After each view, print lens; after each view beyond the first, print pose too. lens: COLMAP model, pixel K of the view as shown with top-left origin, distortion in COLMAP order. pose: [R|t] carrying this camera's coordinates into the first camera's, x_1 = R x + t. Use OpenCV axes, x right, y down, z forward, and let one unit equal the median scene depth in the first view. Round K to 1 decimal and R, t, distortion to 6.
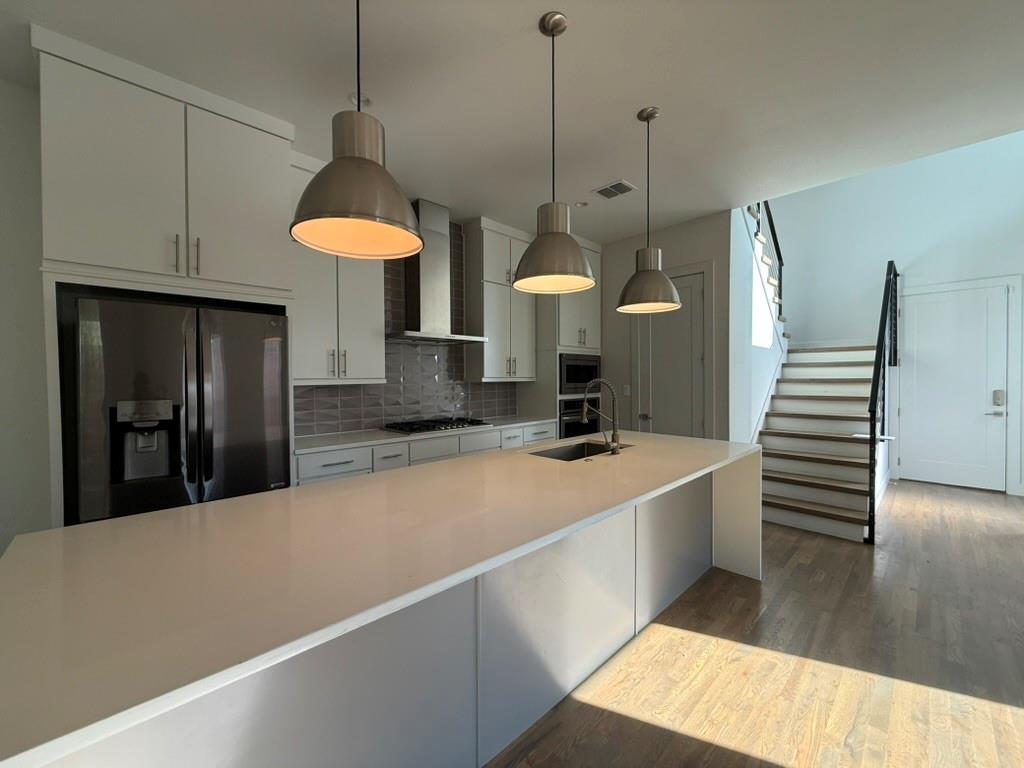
lens RADIAL K [[408.0, 0, 508.1], [0, 408.0, 382.6], [0, 0, 1]] dist [0.000300, 0.000096]
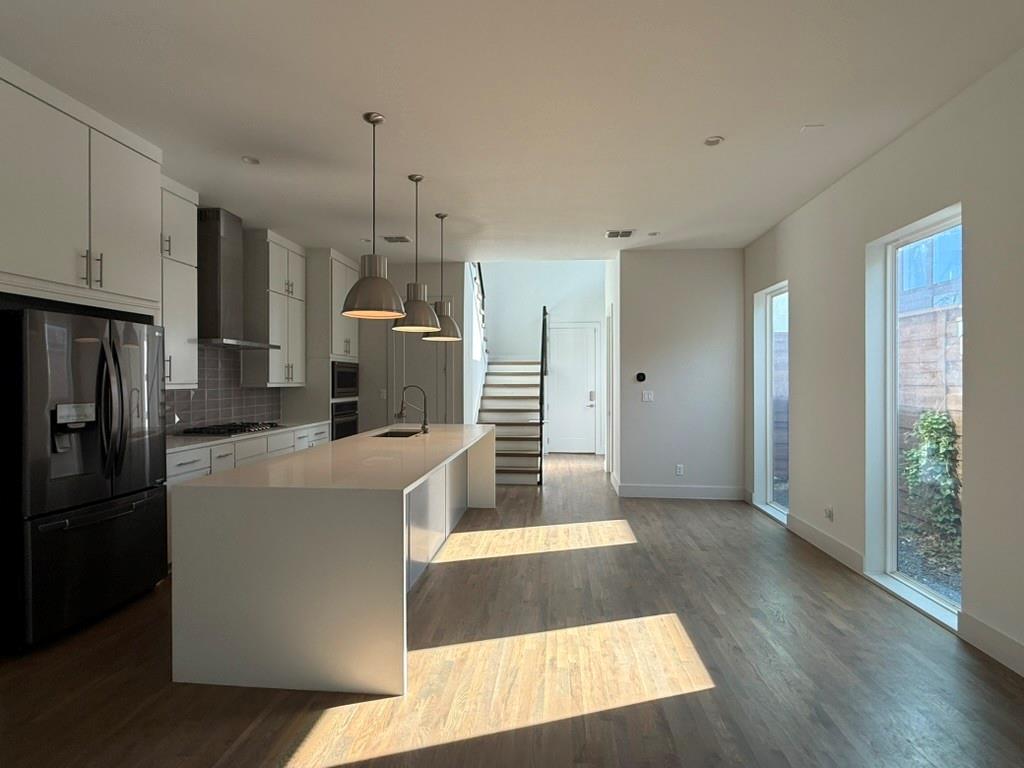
lens RADIAL K [[507.7, 0, 509.9], [0, 507.7, 383.5], [0, 0, 1]] dist [-0.003244, 0.001478]
pose [[0.758569, 0.001975, 0.651590, -0.581233], [0.004850, 0.999951, -0.008677, 0.004372], [-0.651575, 0.009742, 0.758522, -0.512493]]
